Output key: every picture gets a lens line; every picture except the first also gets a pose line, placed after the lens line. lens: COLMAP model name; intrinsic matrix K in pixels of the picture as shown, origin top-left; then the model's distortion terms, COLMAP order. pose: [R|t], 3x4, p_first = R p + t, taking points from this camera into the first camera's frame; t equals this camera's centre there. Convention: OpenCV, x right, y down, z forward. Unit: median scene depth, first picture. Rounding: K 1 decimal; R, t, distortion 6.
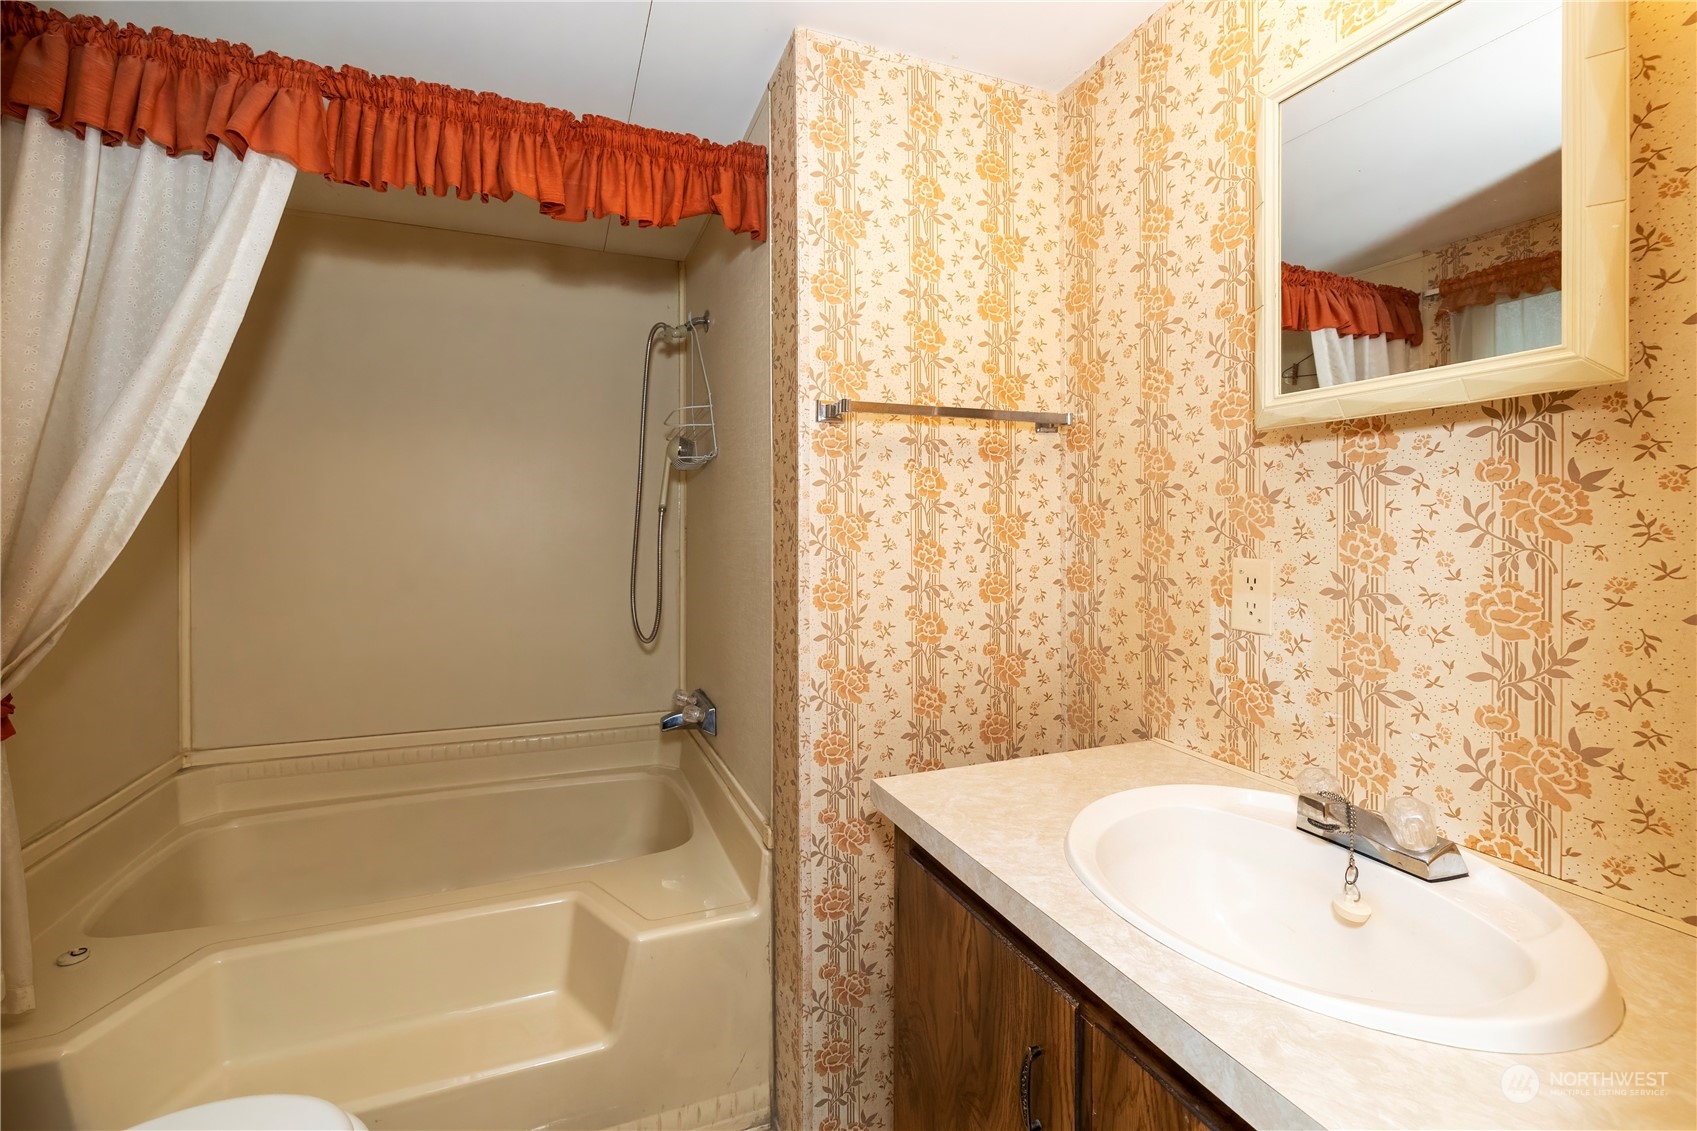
lens RADIAL K [[740.6, 0, 847.6], [0, 740.6, 534.6], [0, 0, 1]] dist [-0.001863, -0.000145]
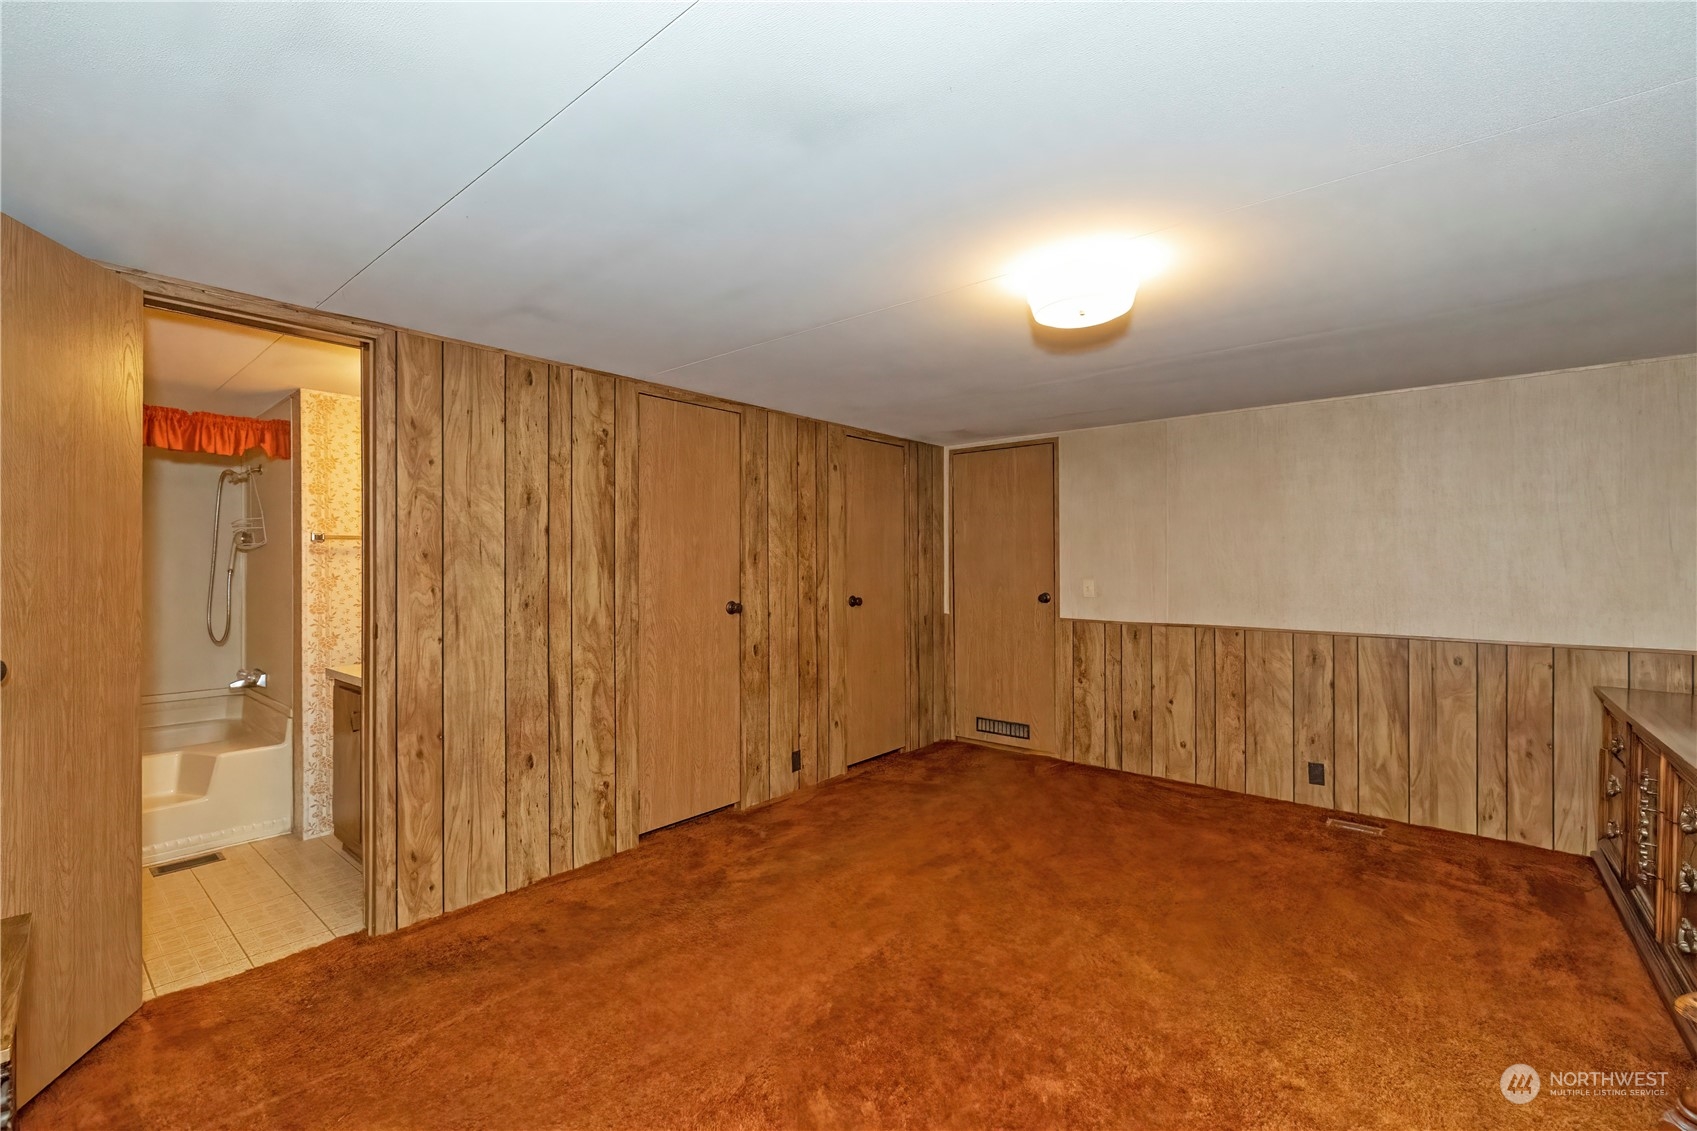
lens RADIAL K [[723.9, 0, 848.5], [0, 723.9, 565.5], [0, 0, 1]] dist [-0.000684, 0.000269]
pose [[0.886983, 0.000162, 0.461802, 0.447193], [0.000797, 0.999998, -0.001881, -0.060467], [-0.461801, 0.002037, 0.886981, -2.064669]]
